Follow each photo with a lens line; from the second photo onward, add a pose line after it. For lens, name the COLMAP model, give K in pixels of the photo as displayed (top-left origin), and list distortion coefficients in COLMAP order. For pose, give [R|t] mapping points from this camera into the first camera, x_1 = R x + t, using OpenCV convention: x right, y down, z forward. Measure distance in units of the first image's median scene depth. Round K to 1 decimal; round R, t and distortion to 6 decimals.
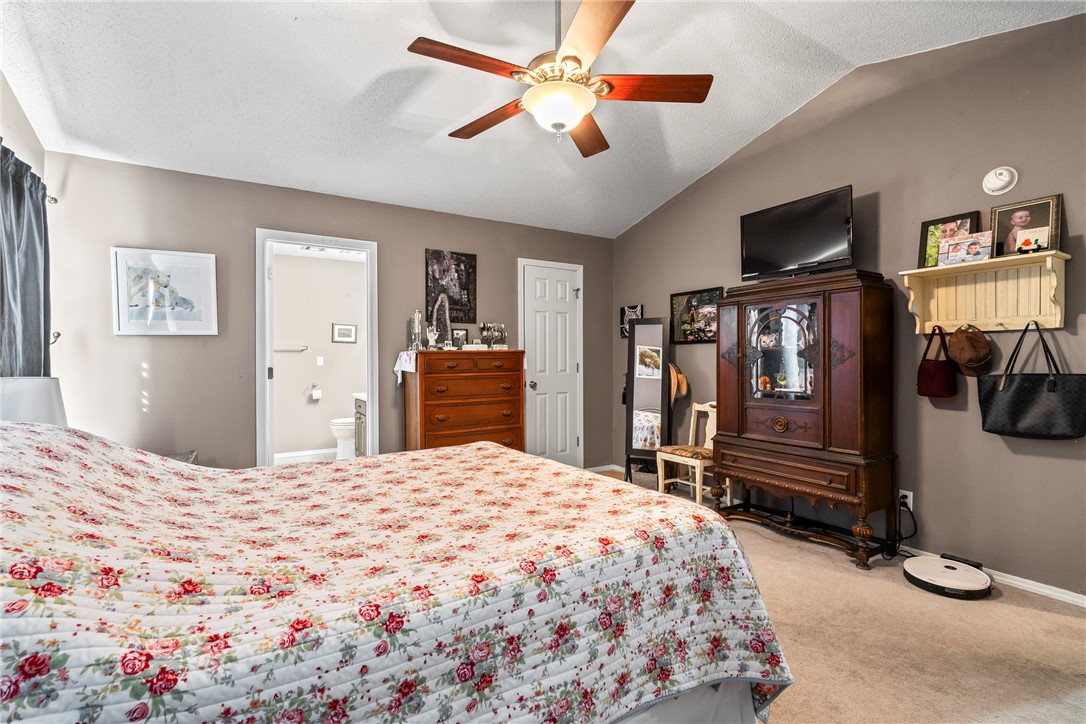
lens RADIAL K [[487.9, 0, 541.1], [0, 487.9, 361.3], [0, 0, 1]] dist [-0.009368, 0.002962]
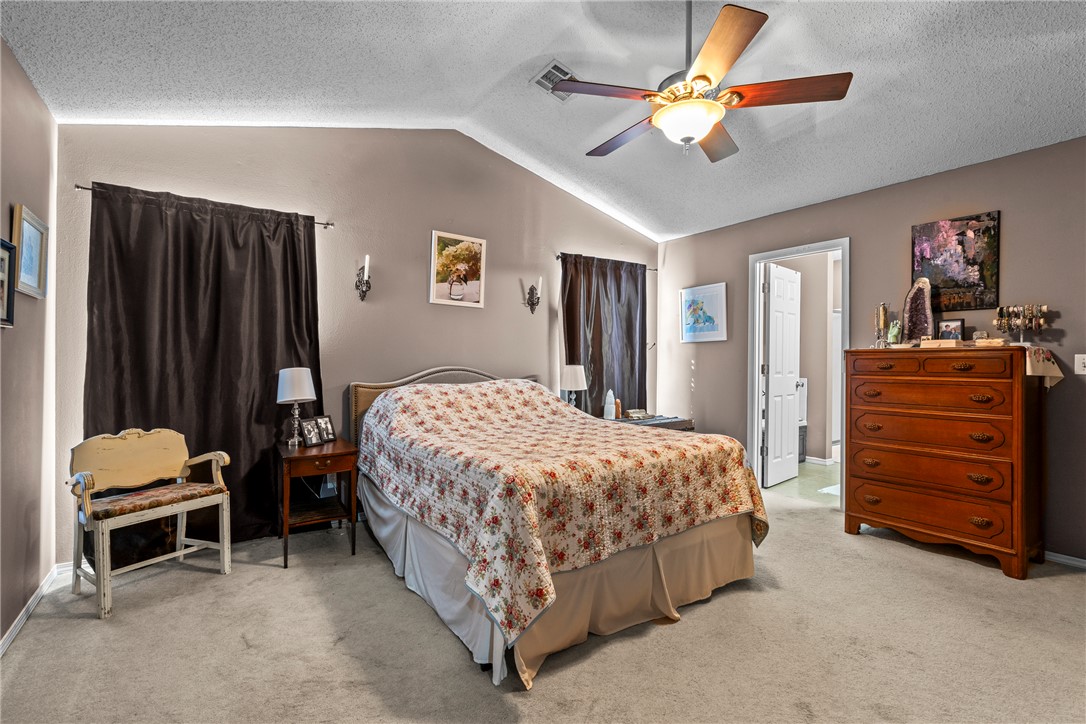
lens RADIAL K [[487.9, 0, 541.9], [0, 487.9, 361.4], [0, 0, 1]] dist [-0.009368, 0.002962]
pose [[0.066808, 0.010348, -0.997712, 0.582013], [-0.007568, 0.999923, 0.009864, -0.004035], [0.997737, 0.006891, 0.066881, 0.335178]]
